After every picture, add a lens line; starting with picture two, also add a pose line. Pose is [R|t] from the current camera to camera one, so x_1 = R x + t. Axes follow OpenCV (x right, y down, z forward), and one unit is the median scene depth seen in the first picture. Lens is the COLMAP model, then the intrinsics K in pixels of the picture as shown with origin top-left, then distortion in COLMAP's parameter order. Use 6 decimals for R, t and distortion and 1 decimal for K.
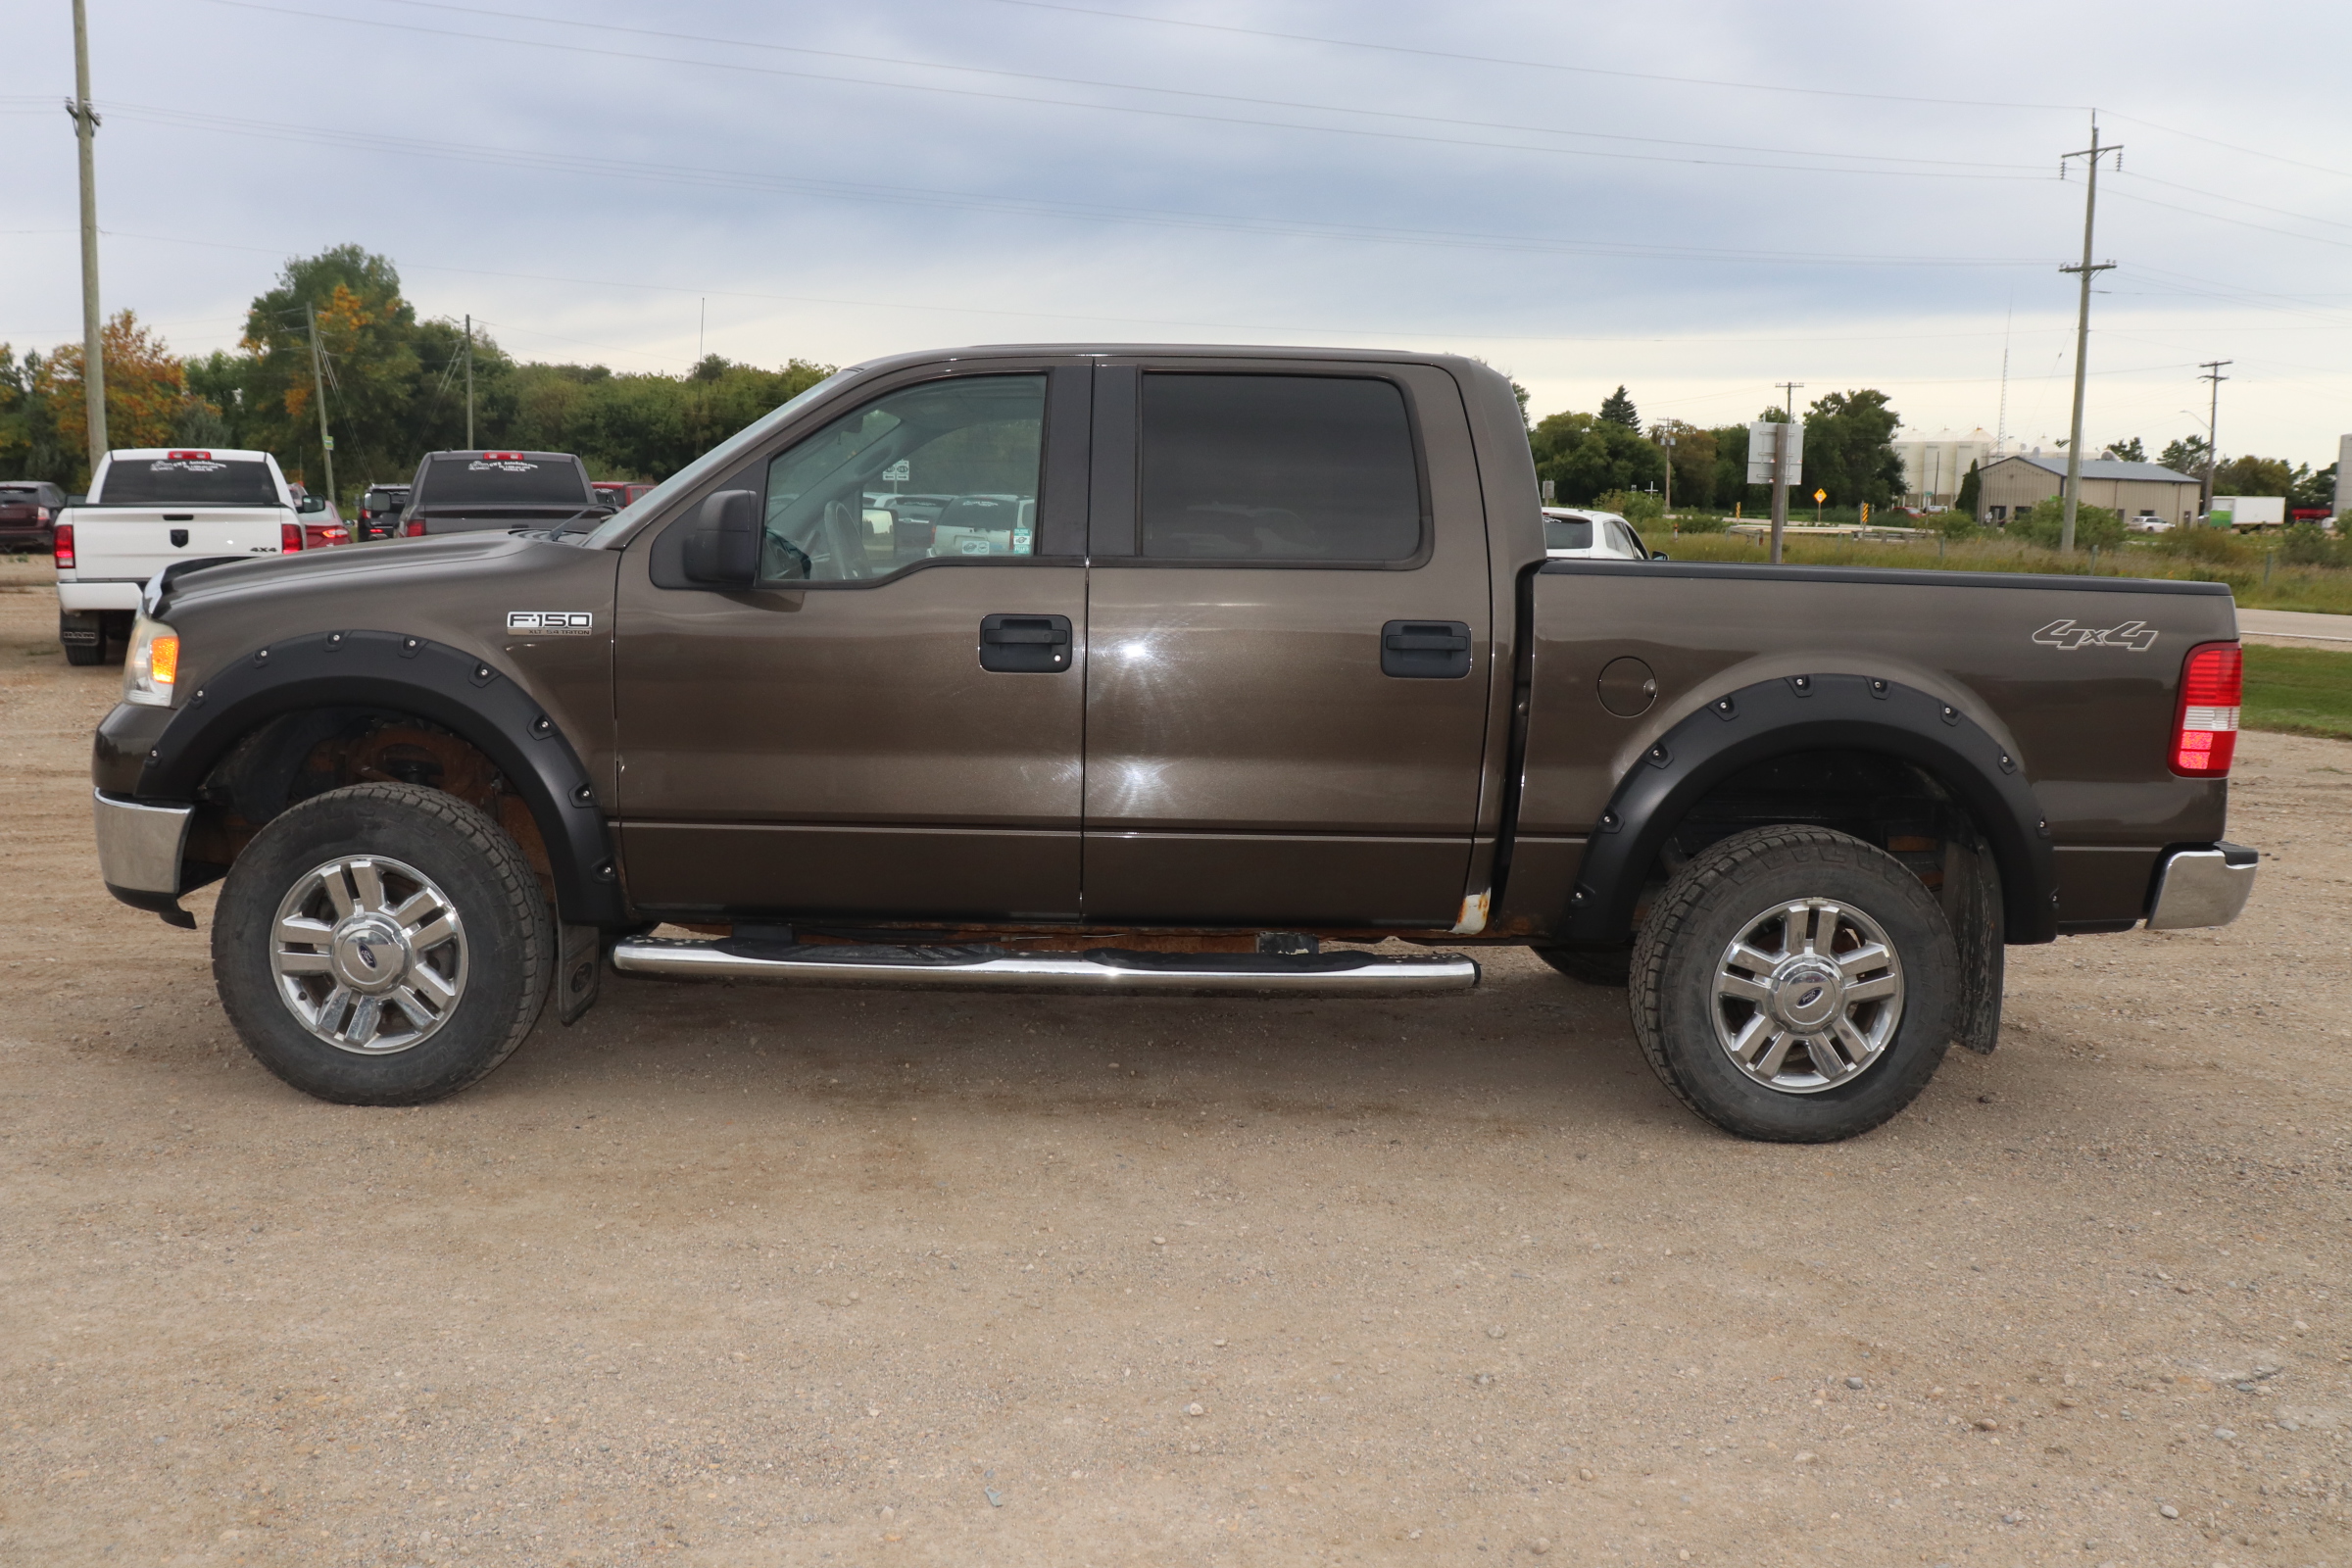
lens RADIAL K [[1927.8, 0, 1176.0], [0, 1927.8, 784.0], [0, 0, 1]] dist [-0.165866, 0.149400]
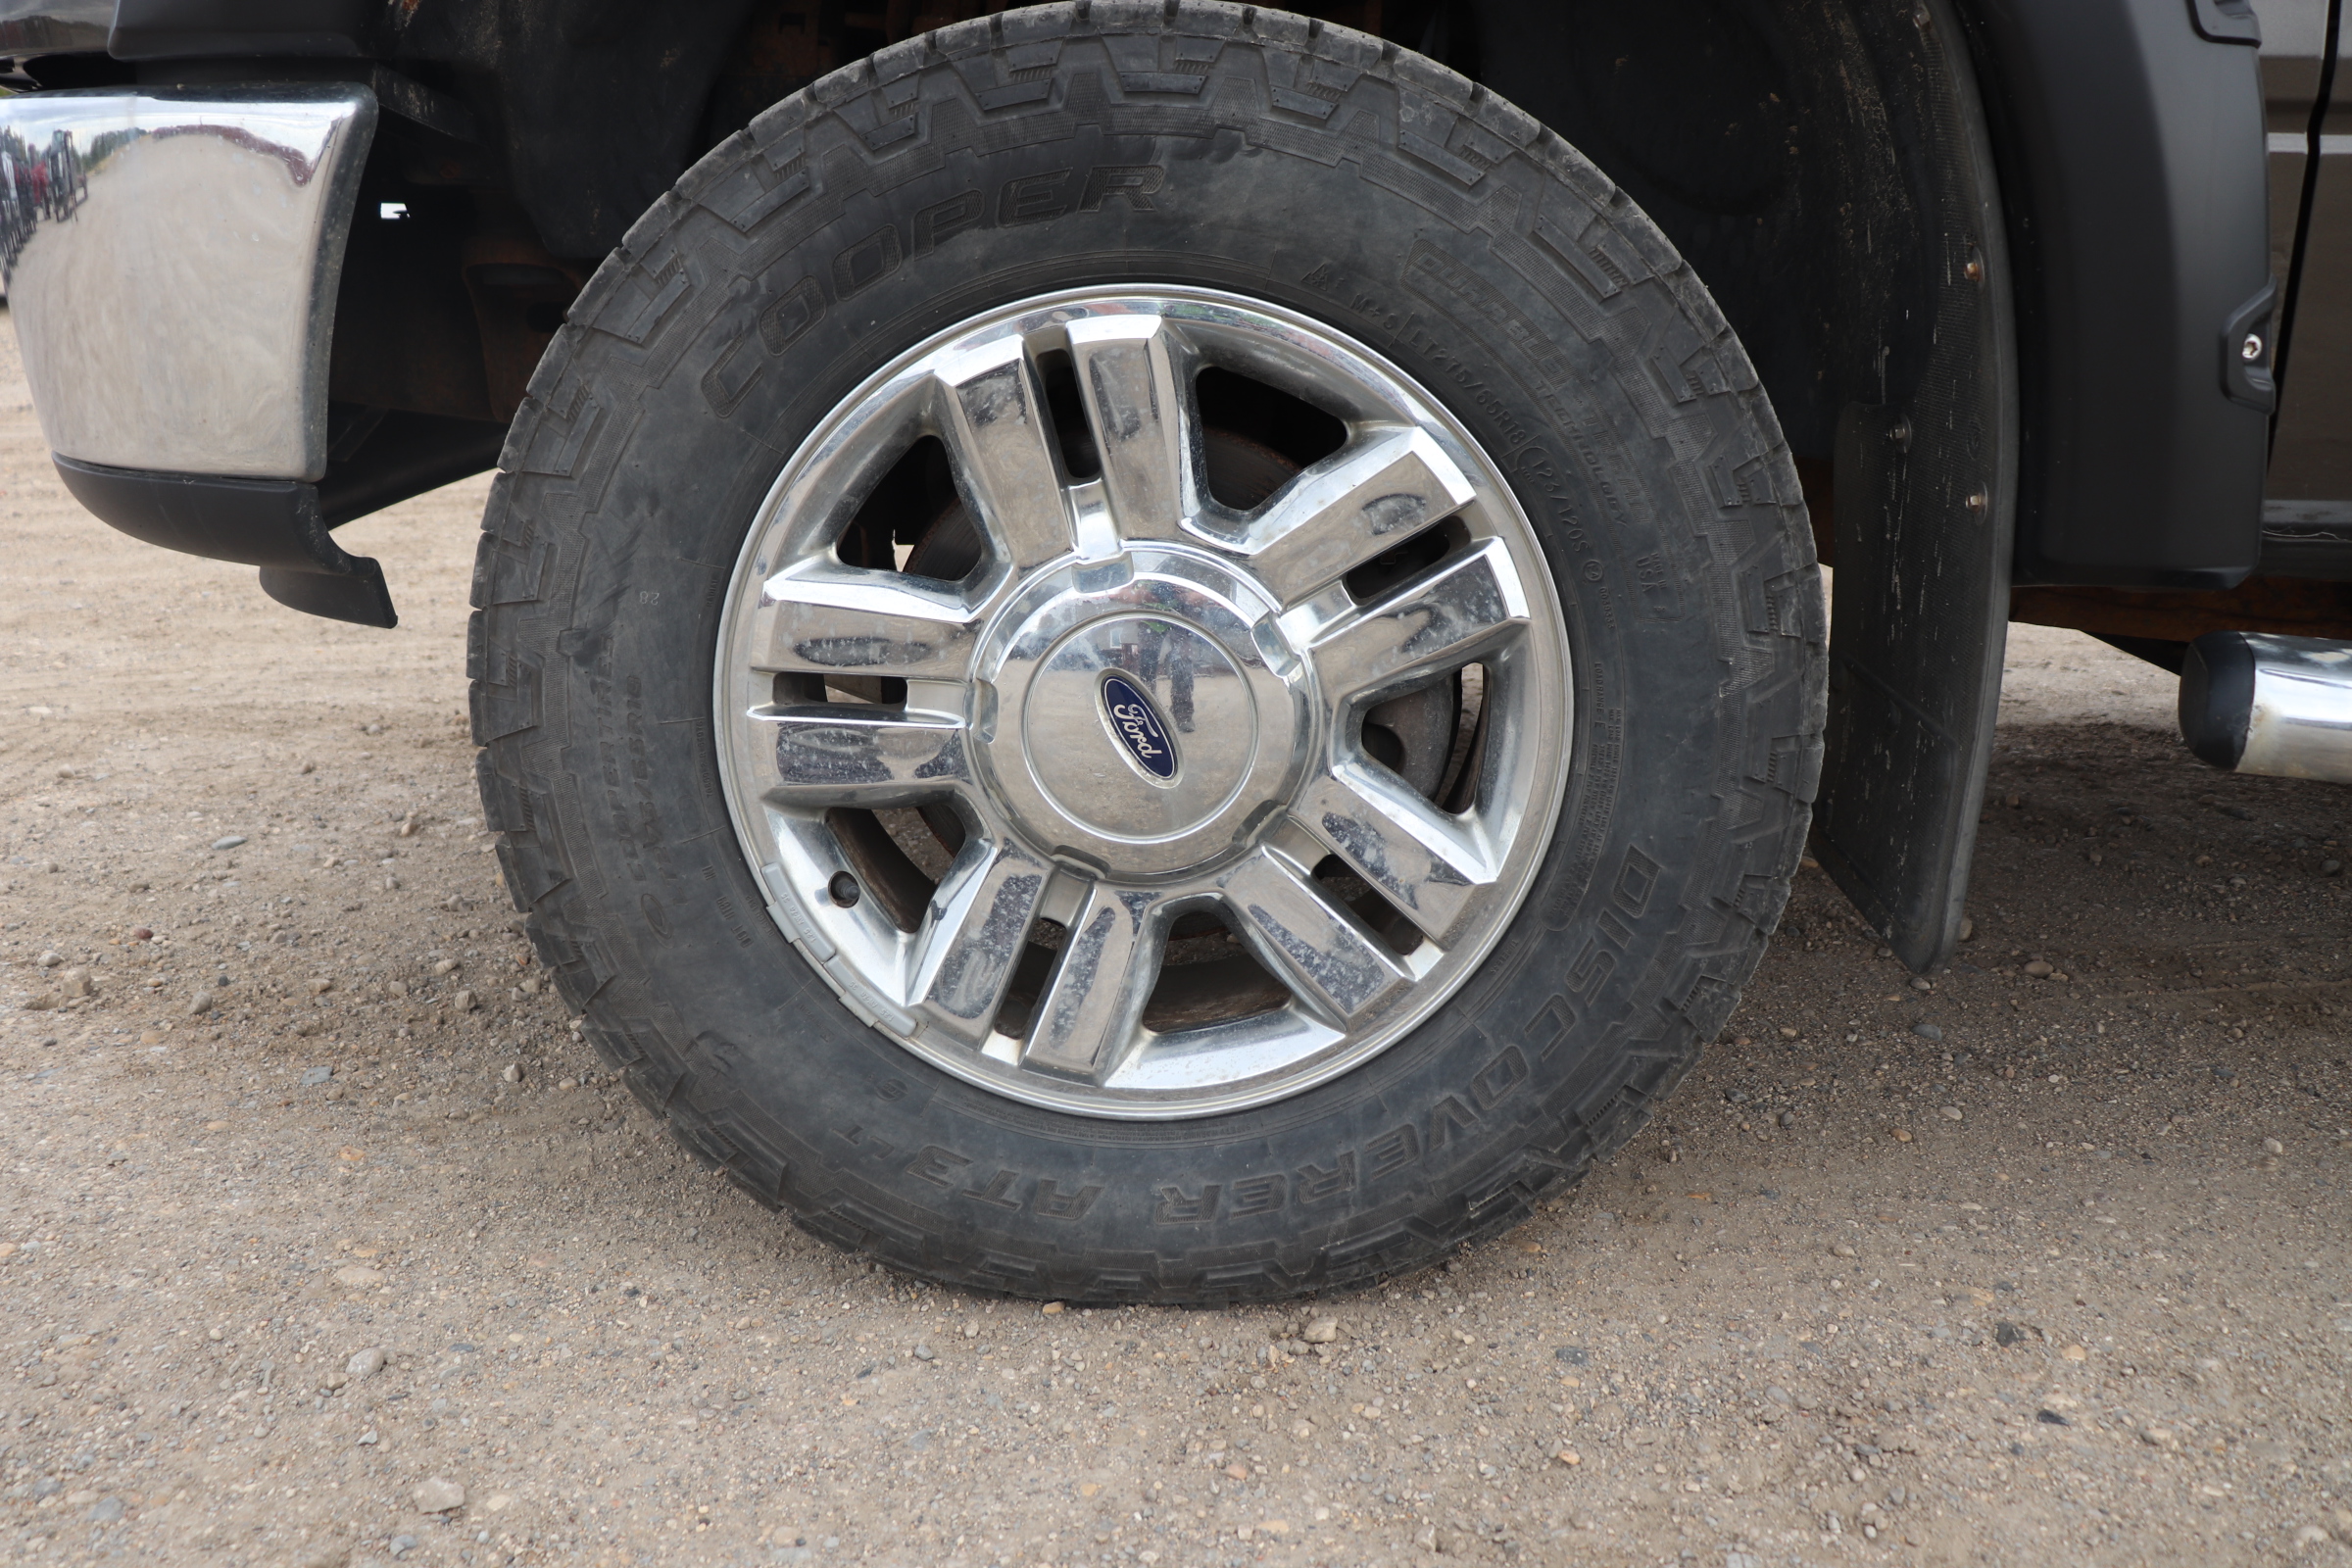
lens RADIAL K [[1927.8, 0, 1176.0], [0, 1927.8, 784.0], [0, 0, 1]] dist [-0.165866, 0.149400]
pose [[0.998273, 0.001627, -0.058726, -0.409391], [0.007362, 0.988272, 0.152525, 0.061694], [0.058285, -0.152694, 0.986553, 0.756634]]
